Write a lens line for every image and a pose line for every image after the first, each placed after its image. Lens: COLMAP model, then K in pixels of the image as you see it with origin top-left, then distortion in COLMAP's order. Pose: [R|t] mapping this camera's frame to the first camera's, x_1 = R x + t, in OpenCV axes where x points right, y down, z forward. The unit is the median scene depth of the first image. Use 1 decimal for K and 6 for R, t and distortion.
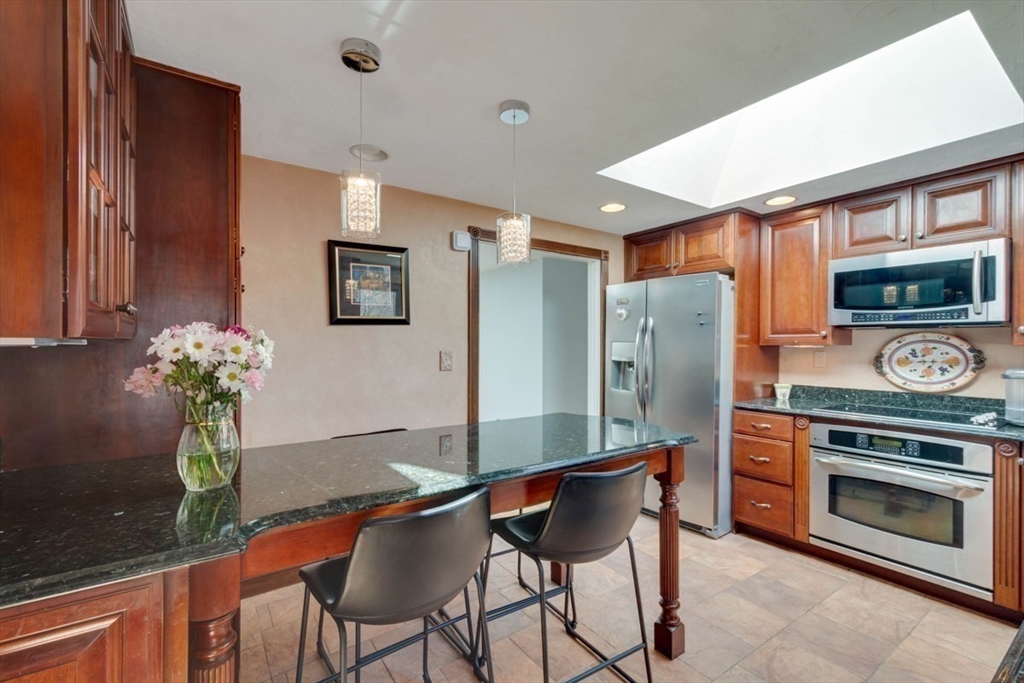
lens RADIAL K [[457.1, 0, 514.7], [0, 457.1, 342.8], [0, 0, 1]] dist [0.015542, -0.000829]
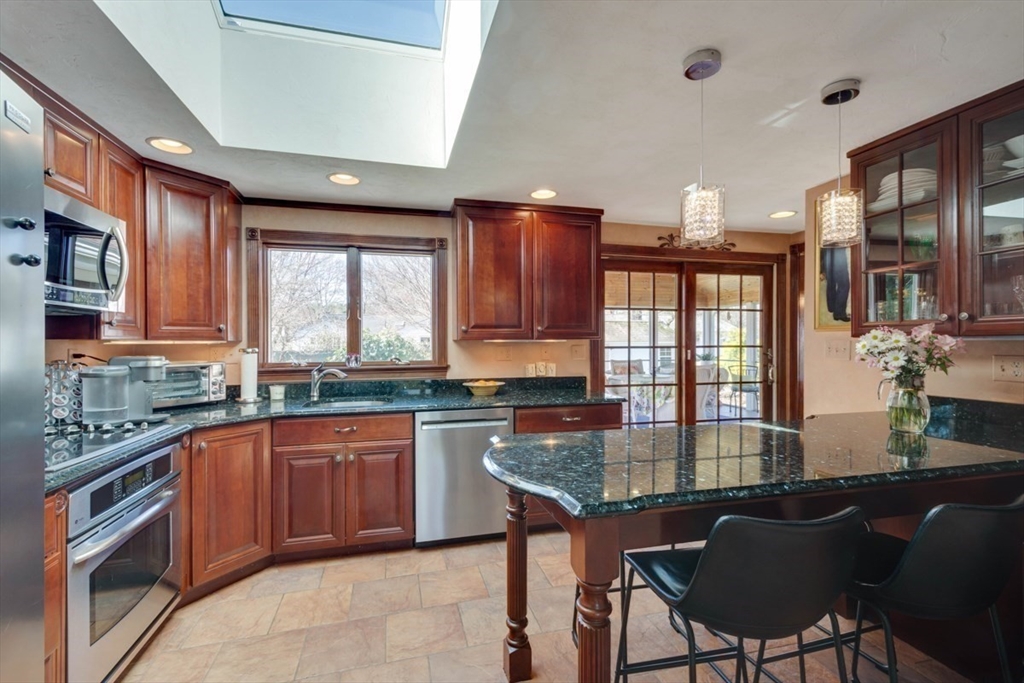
lens RADIAL K [[457.1, 0, 512.0], [0, 457.1, 345.3], [0, 0, 1]] dist [0.015542, -0.000829]
pose [[-0.941593, 0.004429, 0.336725, 0.027813], [0.004021, 0.999990, -0.001910, 0.017962], [-0.336730, -0.000445, -0.941601, 1.413043]]
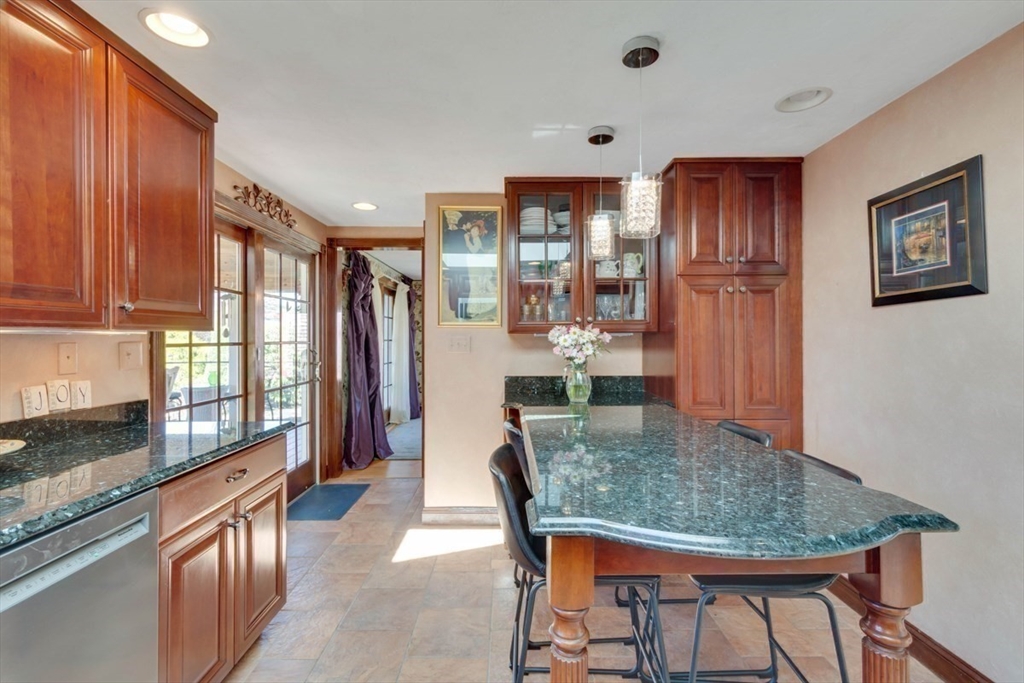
lens RADIAL K [[457.1, 0, 508.5], [0, 457.1, 336.0], [0, 0, 1]] dist [0.015542, -0.000829]
pose [[-0.568005, 0.001438, -0.823024, 0.603742], [0.004522, 0.999989, -0.001373, 0.010094], [0.823013, -0.004502, -0.568005, 0.927546]]
